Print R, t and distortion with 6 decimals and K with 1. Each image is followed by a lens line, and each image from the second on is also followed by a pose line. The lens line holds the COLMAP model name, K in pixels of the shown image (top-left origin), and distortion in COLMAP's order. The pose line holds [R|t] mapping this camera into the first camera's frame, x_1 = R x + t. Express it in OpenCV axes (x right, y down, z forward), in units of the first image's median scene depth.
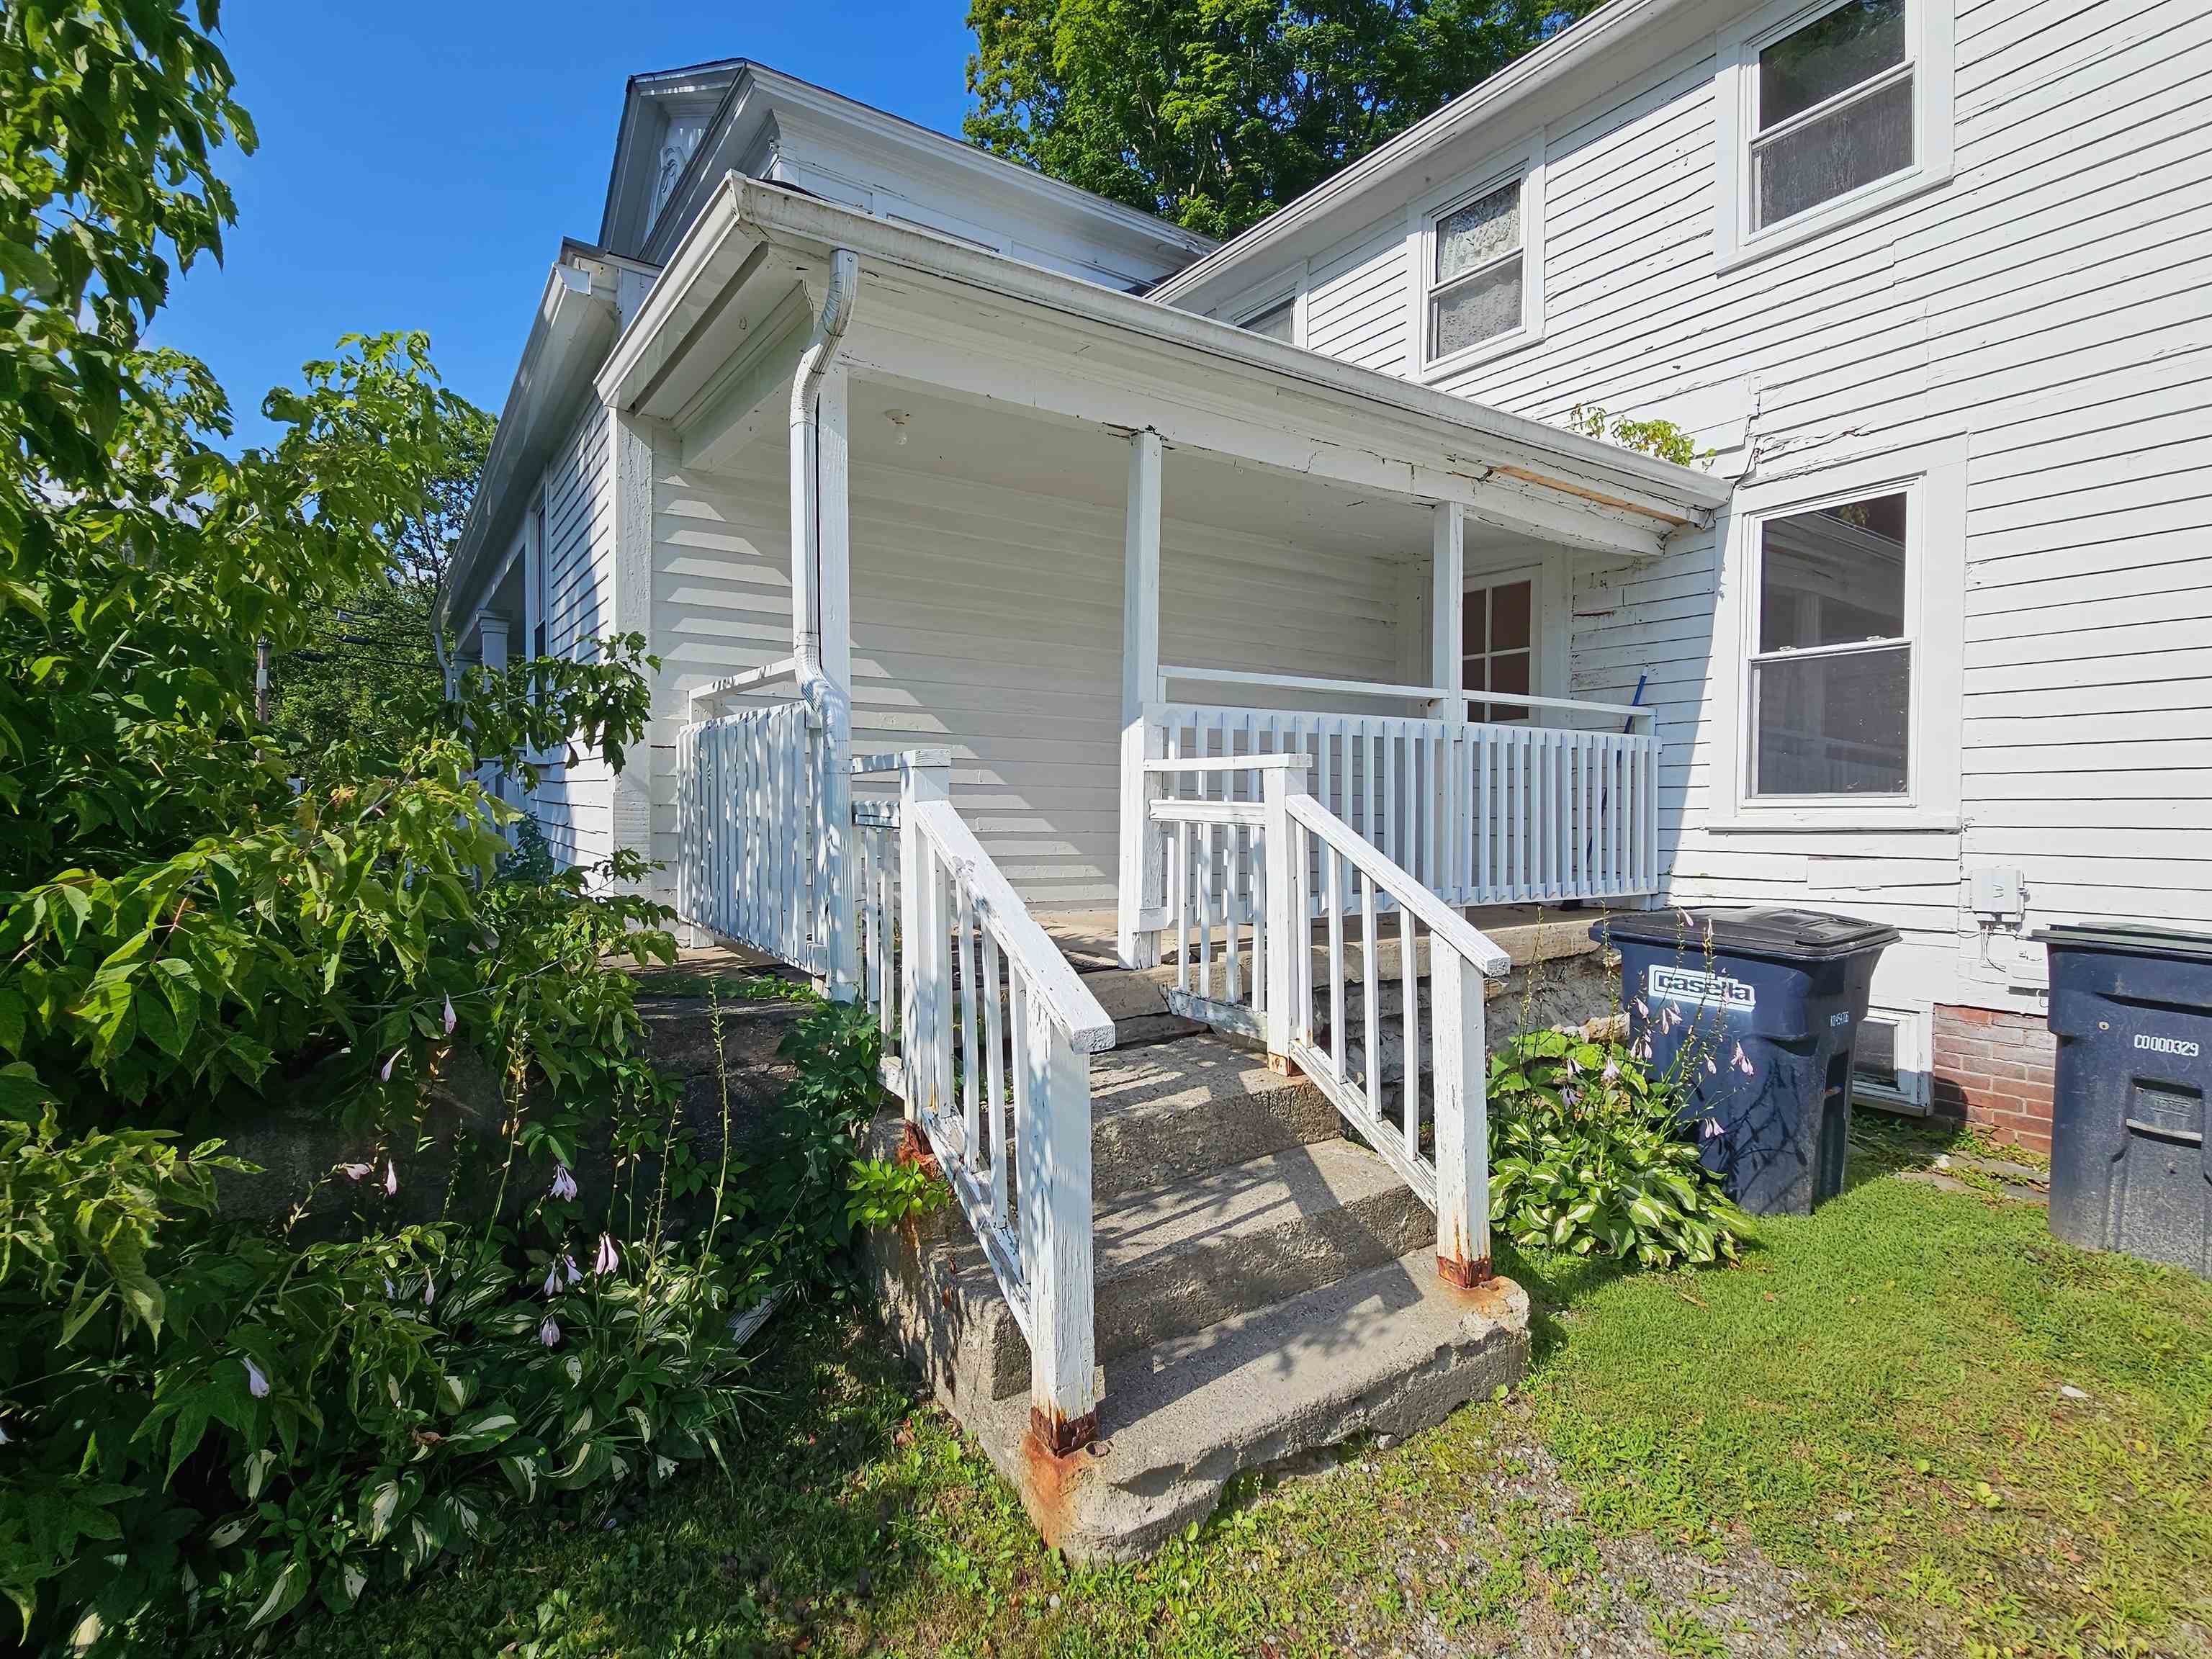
lens RADIAL K [[1105.0, 0, 1083.7], [0, 1105.0, 823.5], [0, 0, 1]] dist [-0.004689, 0.001145]
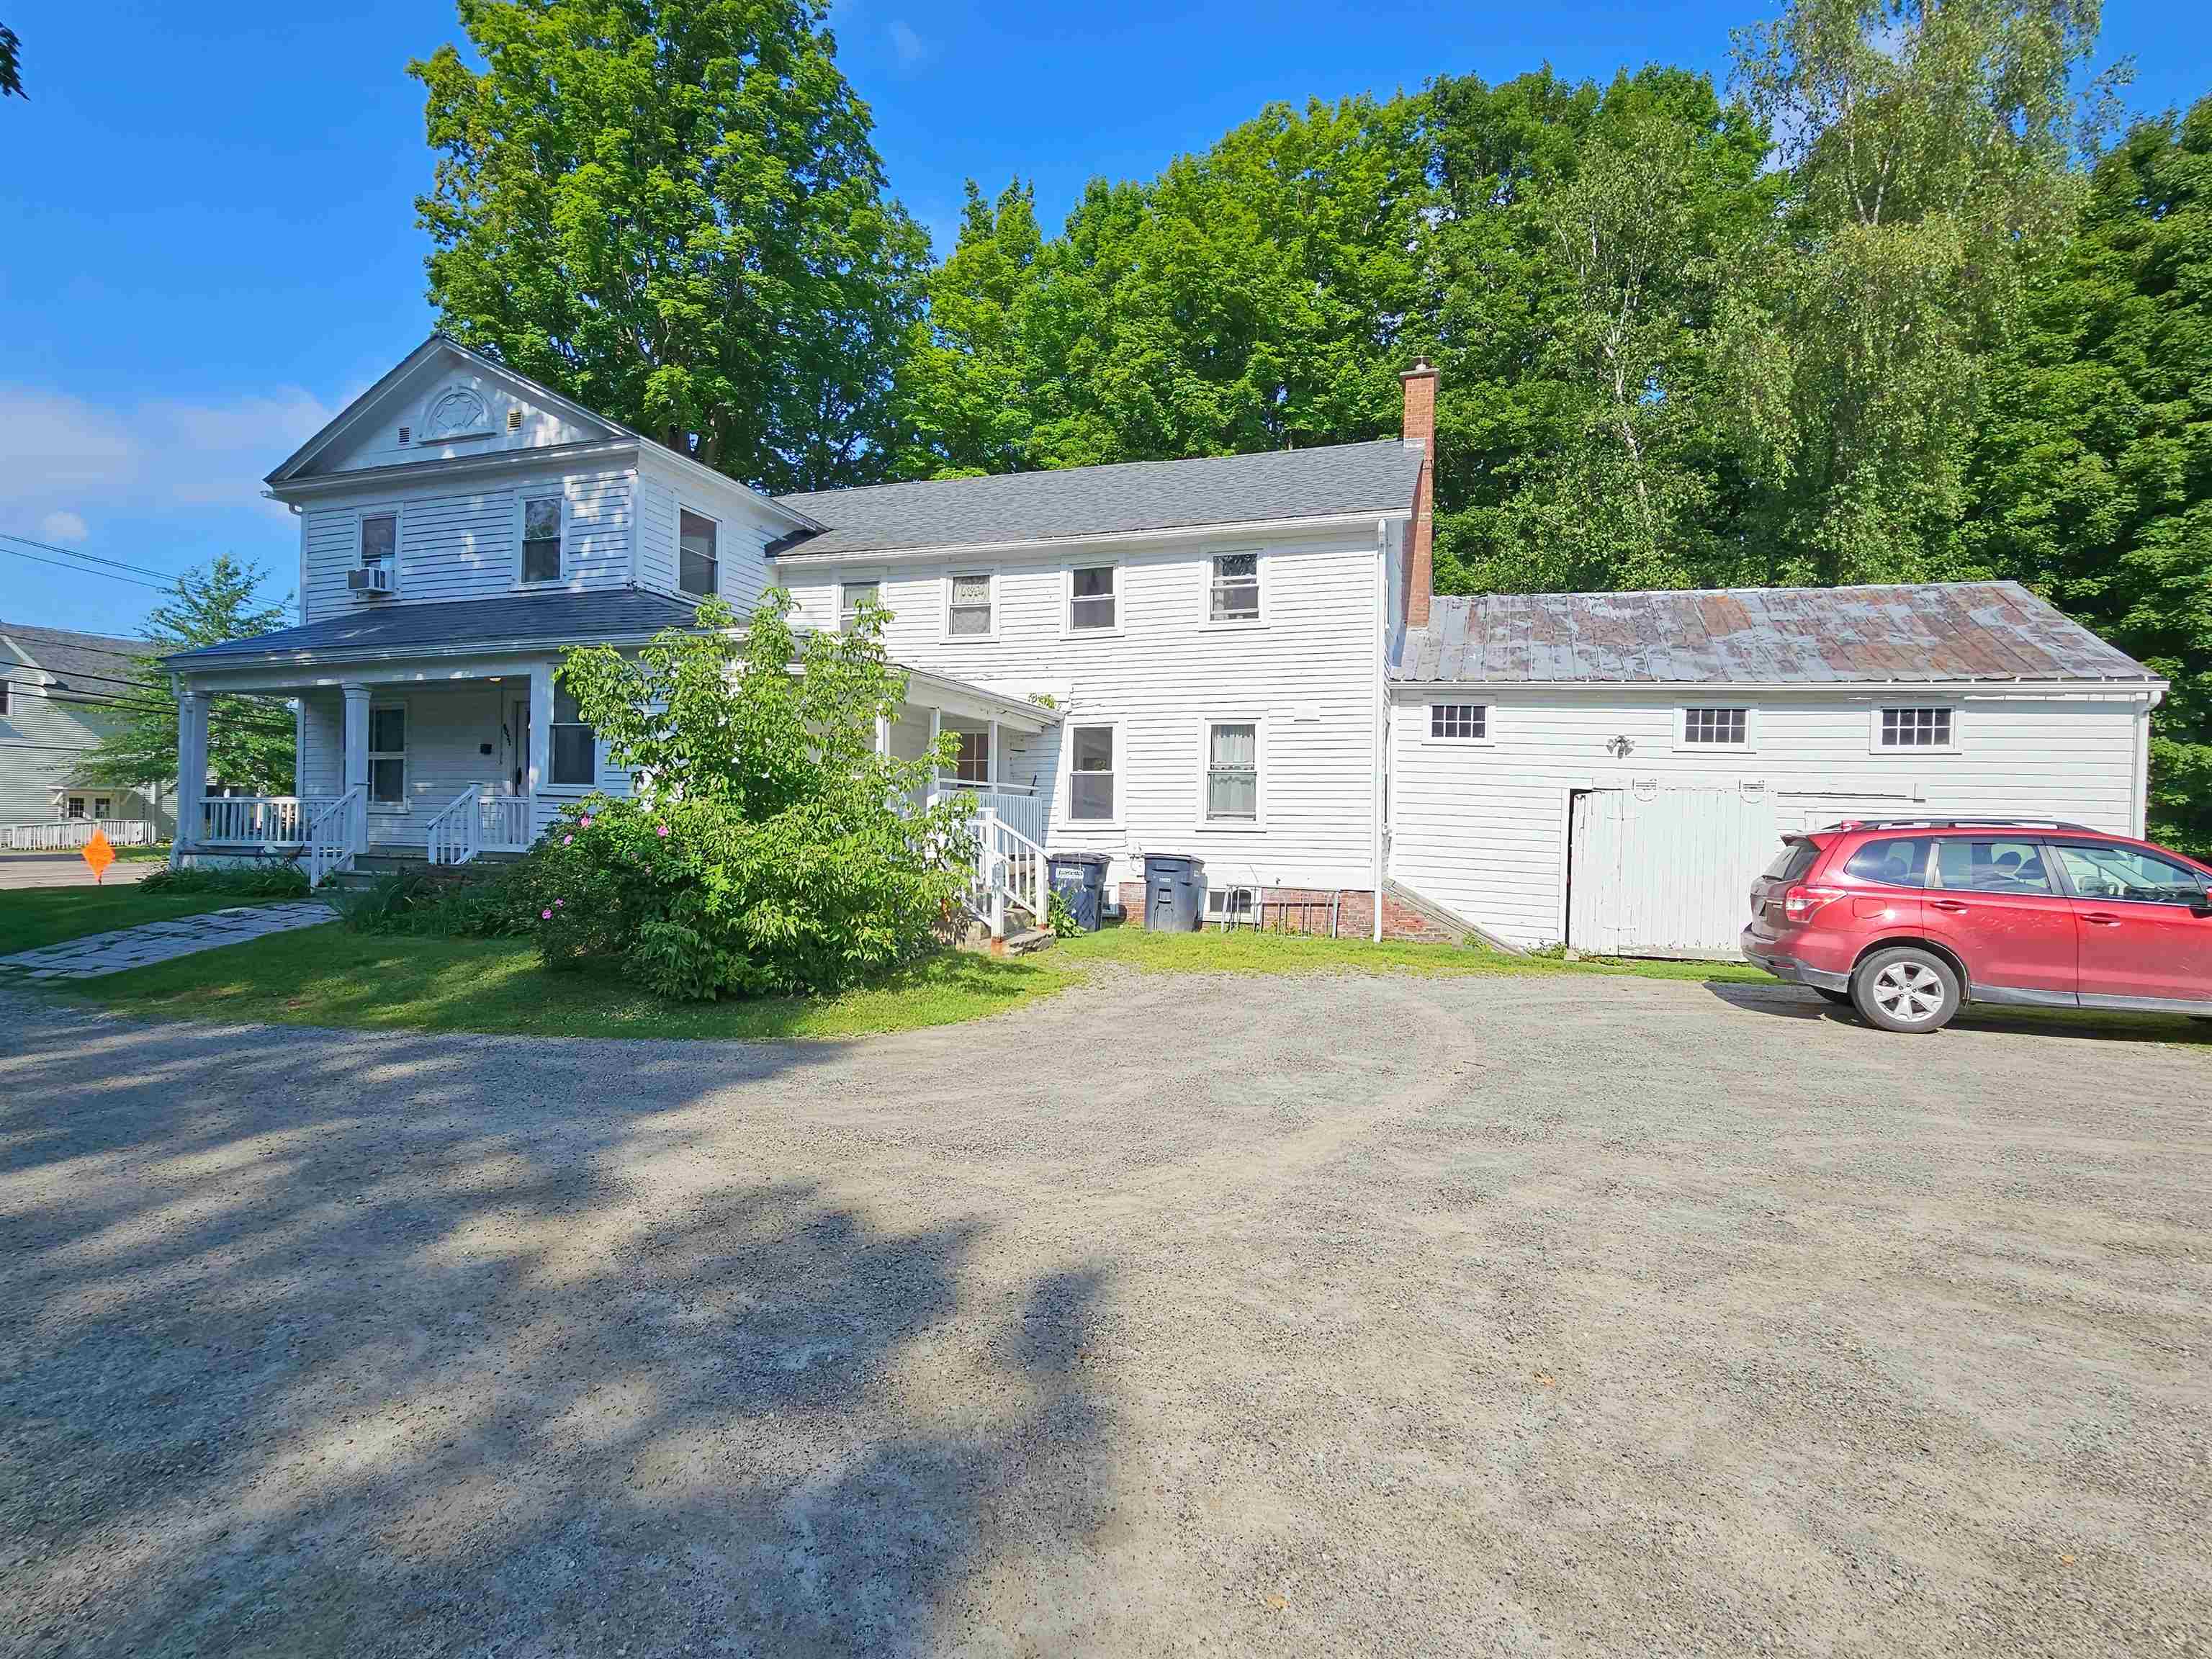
lens RADIAL K [[1105.0, 0, 1088.8], [0, 1105.0, 837.5], [0, 0, 1]] dist [-0.004689, 0.001145]
pose [[0.793204, 0.002648, 0.608951, -1.373710], [-0.002401, 0.999996, -0.001221, 0.032714], [-0.608952, -0.000494, 0.793207, -1.638530]]
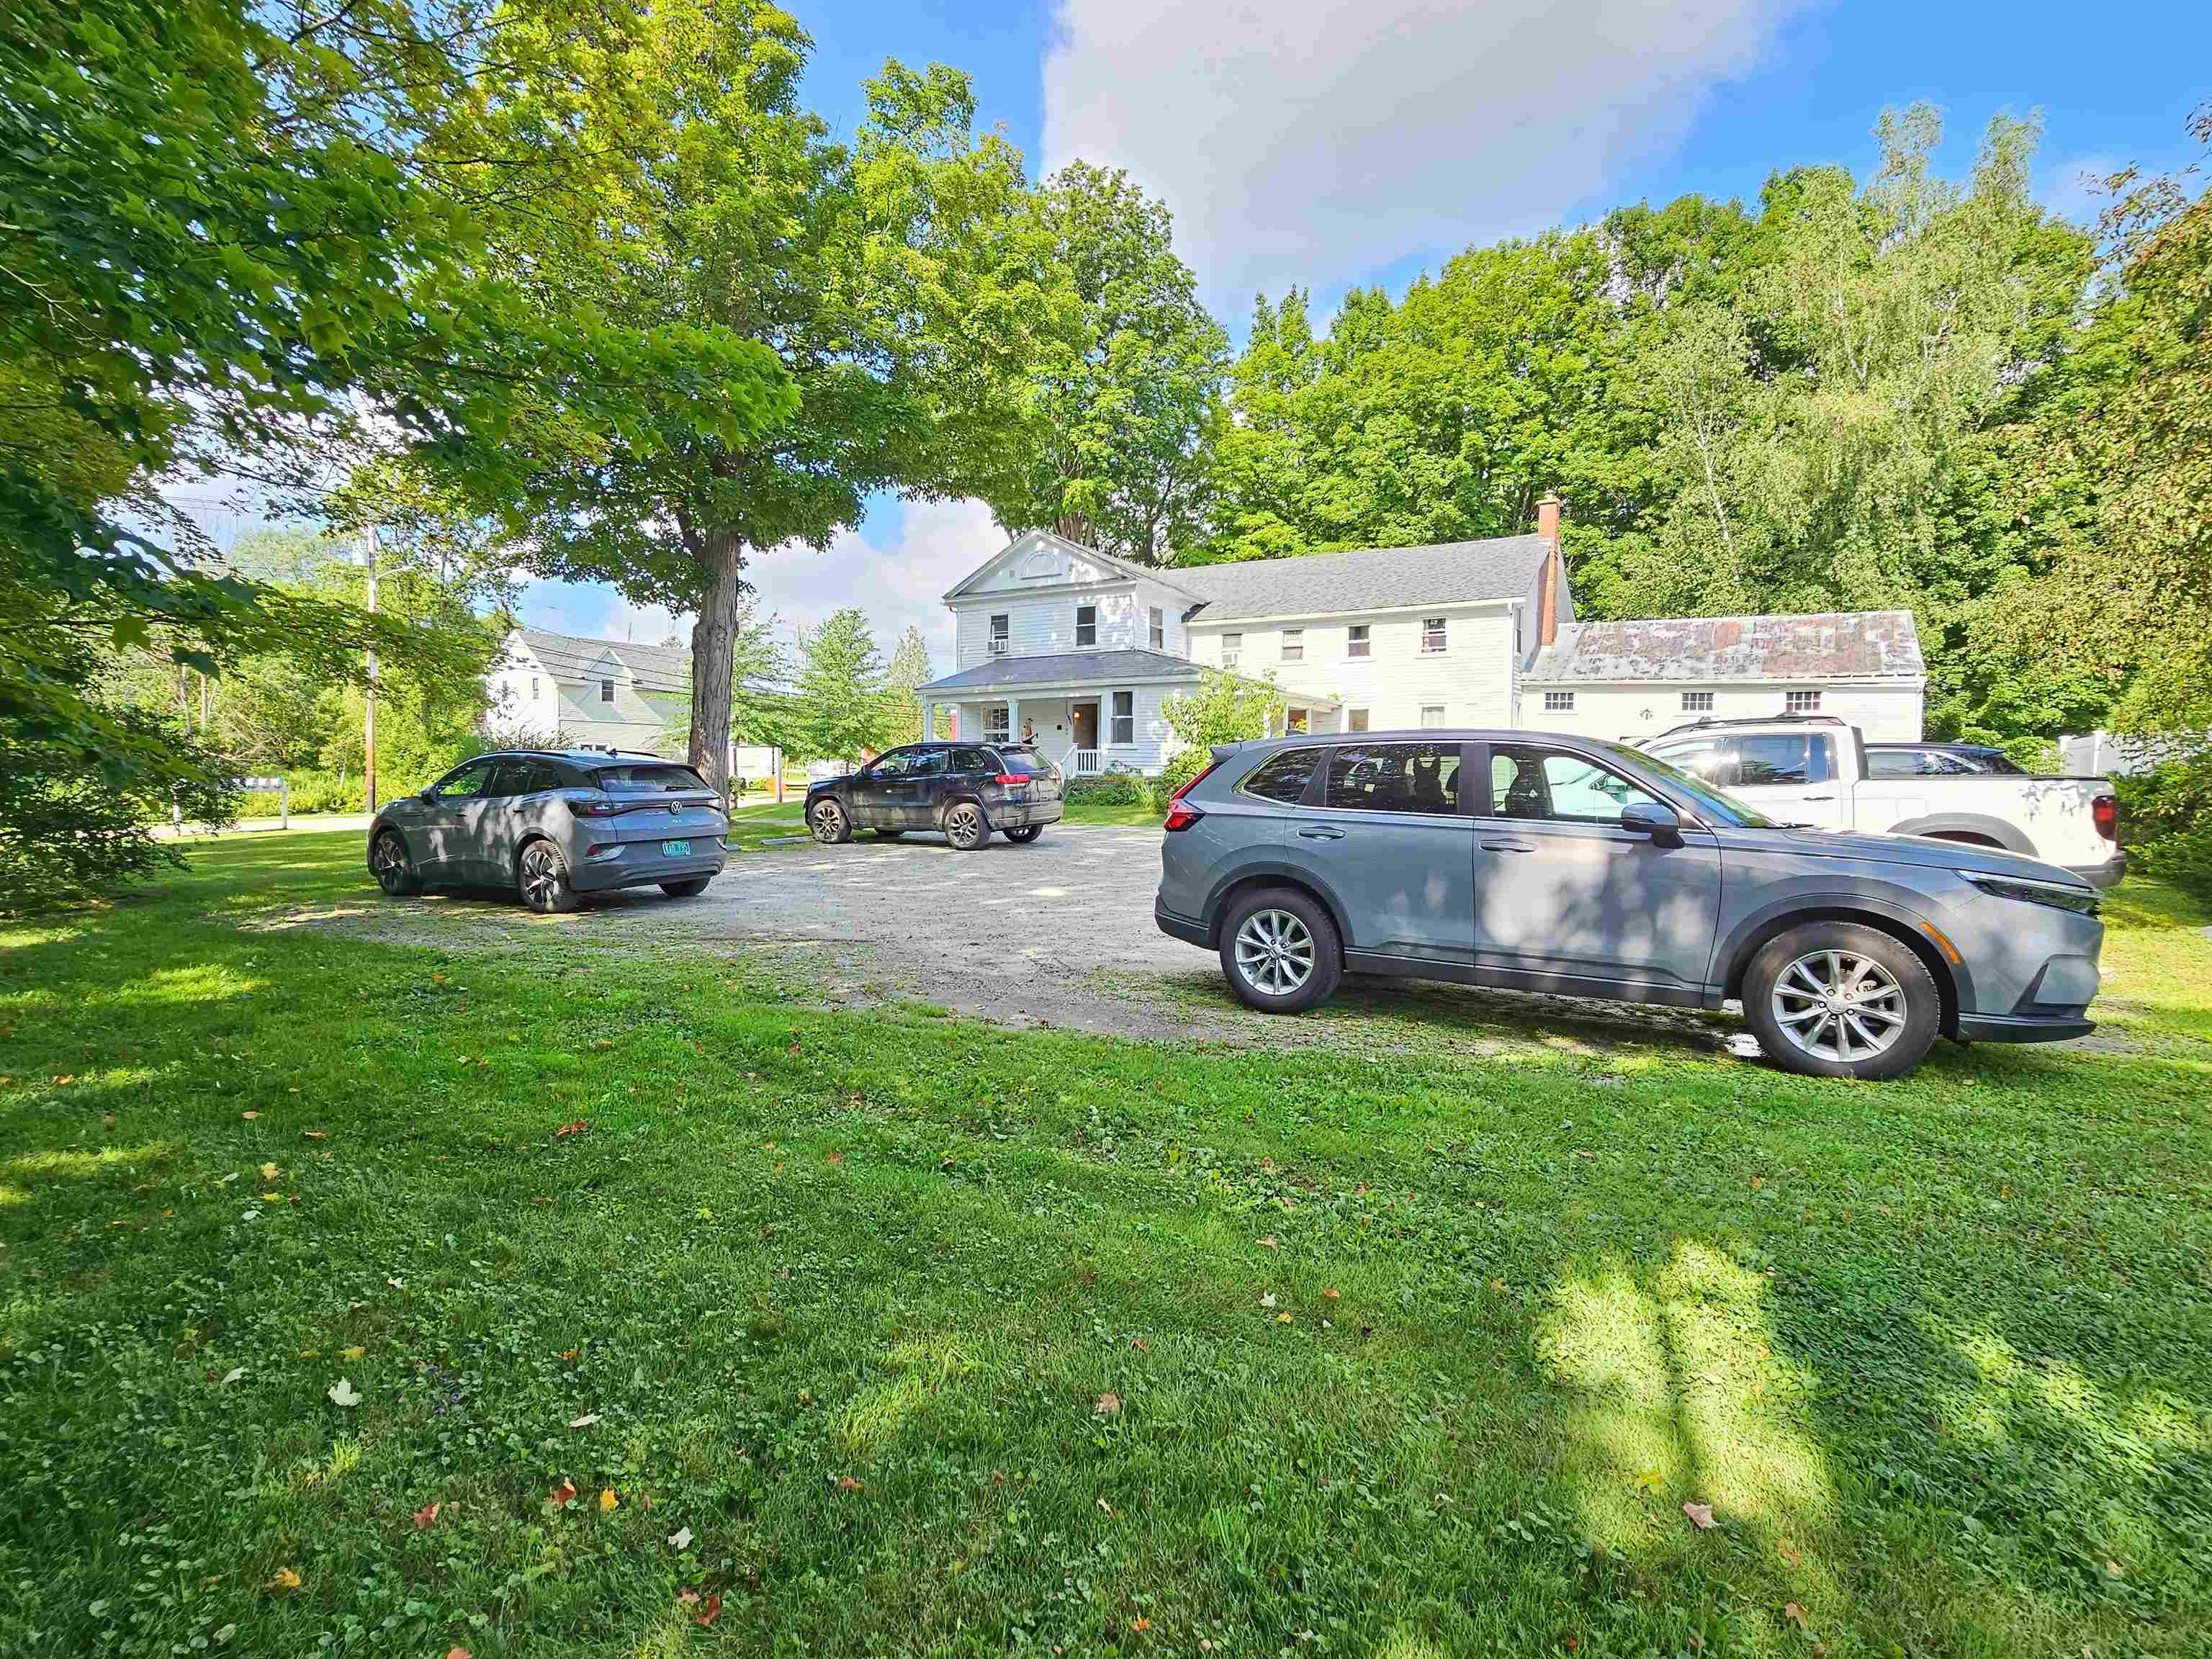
lens RADIAL K [[1105.0, 0, 1088.5], [0, 1105.0, 837.7], [0, 0, 1]] dist [-0.004689, 0.001145]
pose [[0.906601, -0.023585, 0.421328, -3.582932], [0.006367, 0.999088, 0.042226, 0.169097], [-0.421940, -0.035599, 0.905925, -4.305256]]
